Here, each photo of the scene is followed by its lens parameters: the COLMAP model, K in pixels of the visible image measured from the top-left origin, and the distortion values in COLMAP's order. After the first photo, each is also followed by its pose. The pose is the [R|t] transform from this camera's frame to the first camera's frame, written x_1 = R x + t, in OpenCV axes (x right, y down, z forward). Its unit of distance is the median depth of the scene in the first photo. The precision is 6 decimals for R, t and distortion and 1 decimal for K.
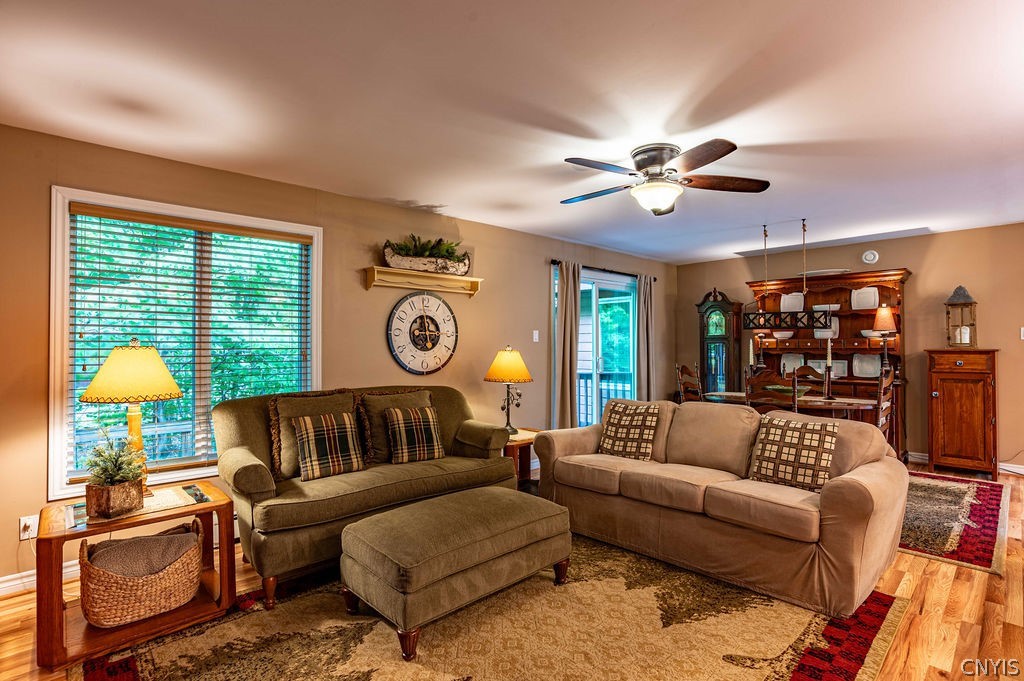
lens RADIAL K [[509.7, 0, 517.3], [0, 509.7, 343.1], [0, 0, 1]] dist [-0.056441, 0.014211]
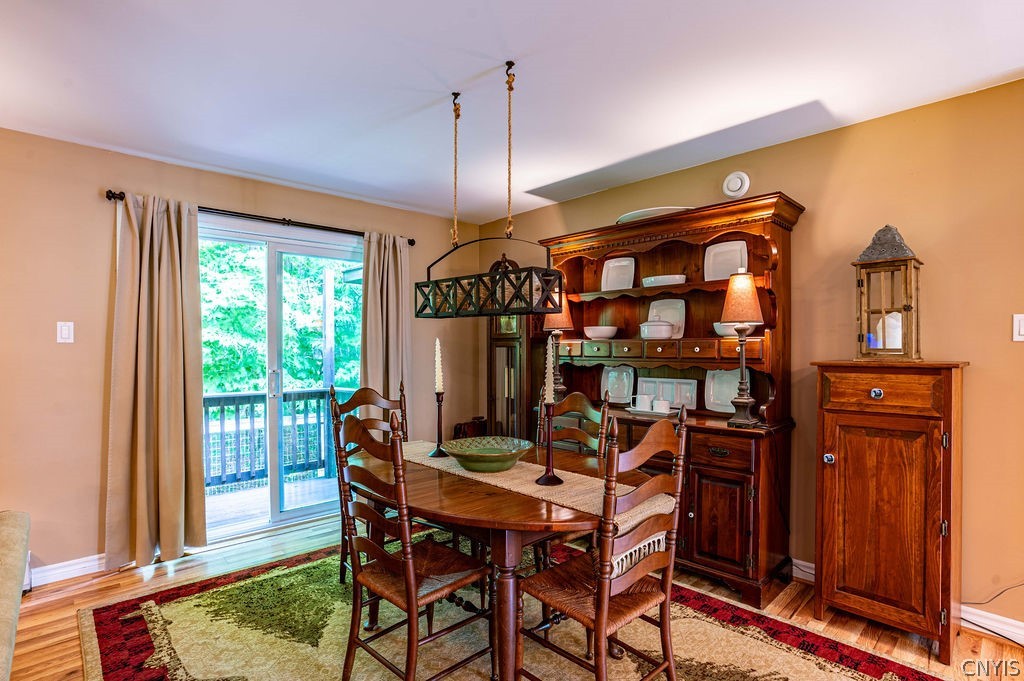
lens RADIAL K [[509.7, 0, 534.5], [0, 509.7, 355.4], [0, 0, 1]] dist [-0.056441, 0.014211]
pose [[0.999929, 0.005291, -0.010673, 0.569800], [-0.005100, 0.999828, 0.017849, -0.000267], [0.010766, -0.017794, 0.999784, 0.521559]]
